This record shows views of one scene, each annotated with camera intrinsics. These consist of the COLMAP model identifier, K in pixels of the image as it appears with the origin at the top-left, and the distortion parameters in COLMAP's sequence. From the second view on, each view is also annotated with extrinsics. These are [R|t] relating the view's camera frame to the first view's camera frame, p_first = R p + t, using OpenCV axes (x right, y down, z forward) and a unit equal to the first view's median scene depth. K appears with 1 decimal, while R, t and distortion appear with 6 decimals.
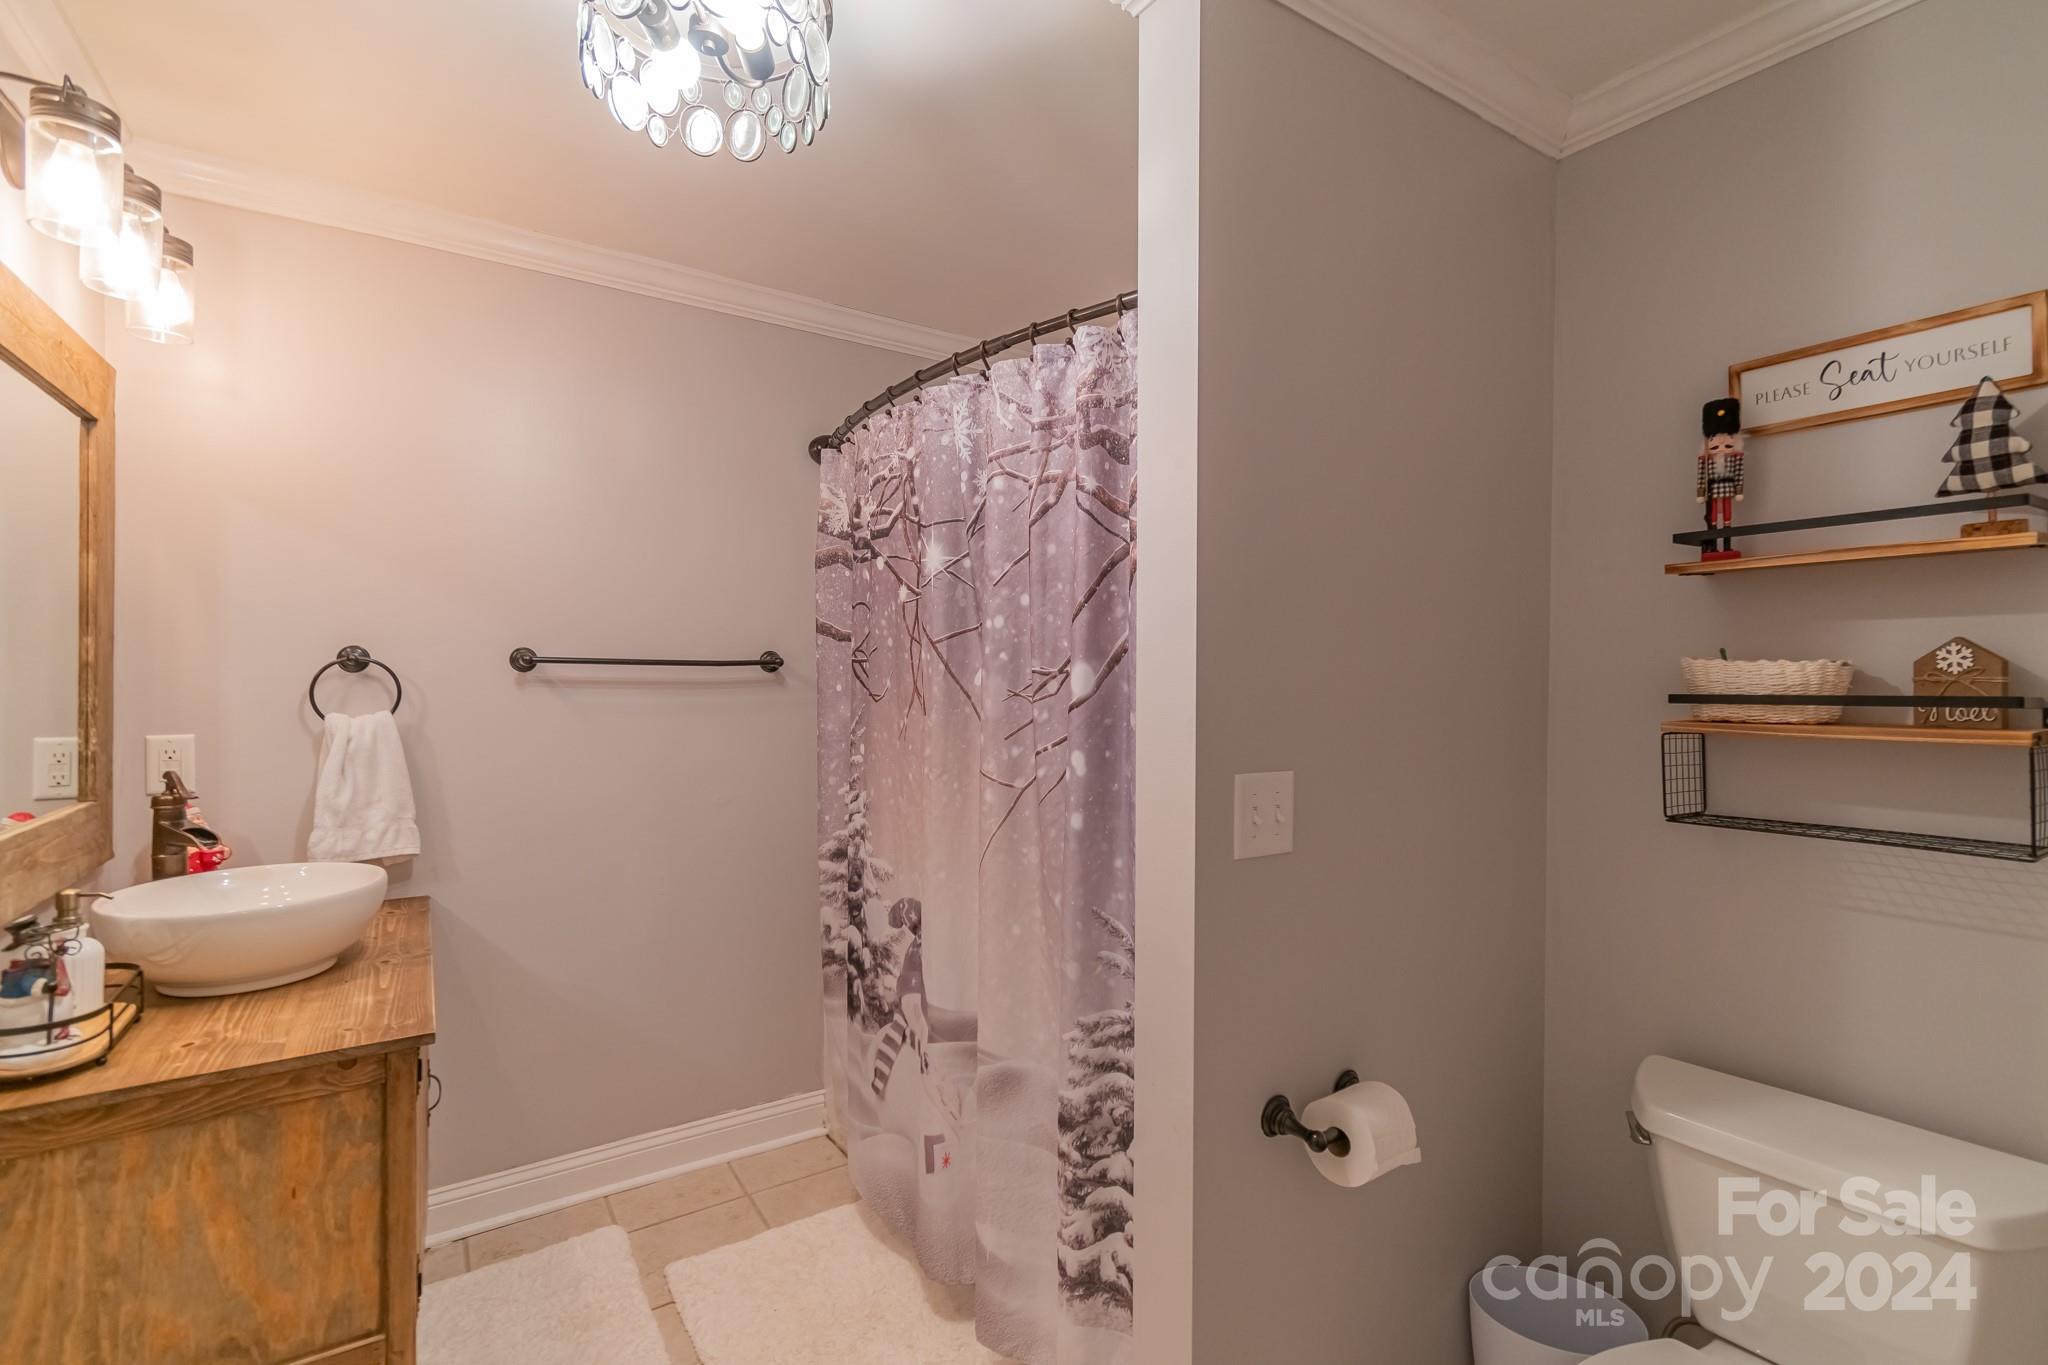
lens RADIAL K [[918.9, 0, 1008.6], [0, 918.9, 684.7], [0, 0, 1]] dist [0.002598, -0.000959]
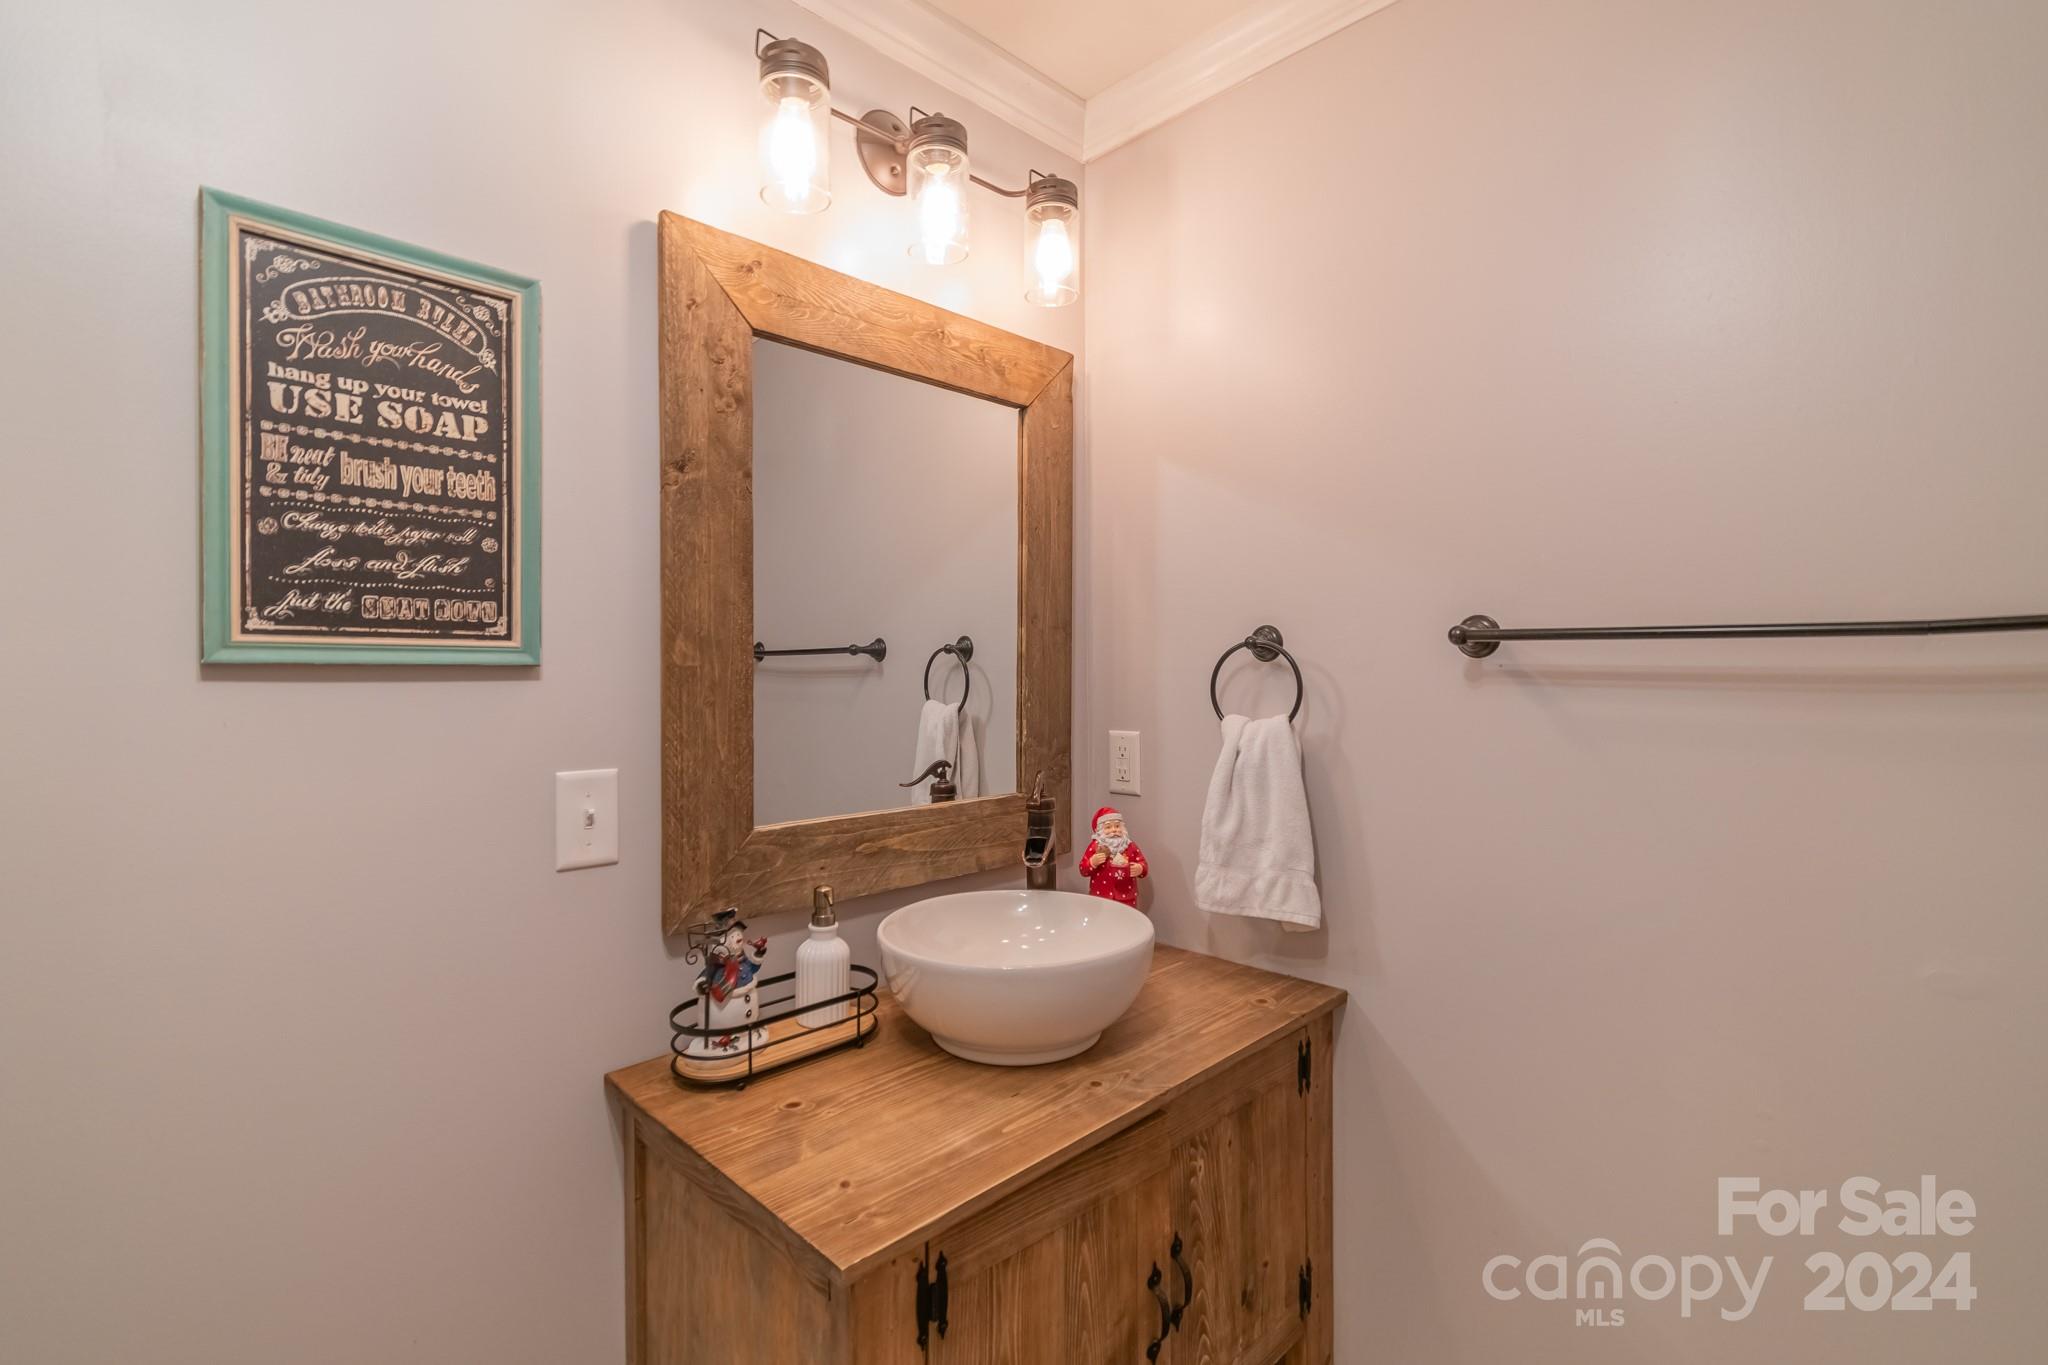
lens RADIAL K [[918.9, 0, 1008.6], [0, 918.9, 684.7], [0, 0, 1]] dist [0.002598, -0.000959]
pose [[0.200354, 0.010958, -0.979662, -0.021456], [-0.003872, 0.999938, 0.010393, -0.001580], [0.979716, 0.001711, 0.200384, 0.666987]]
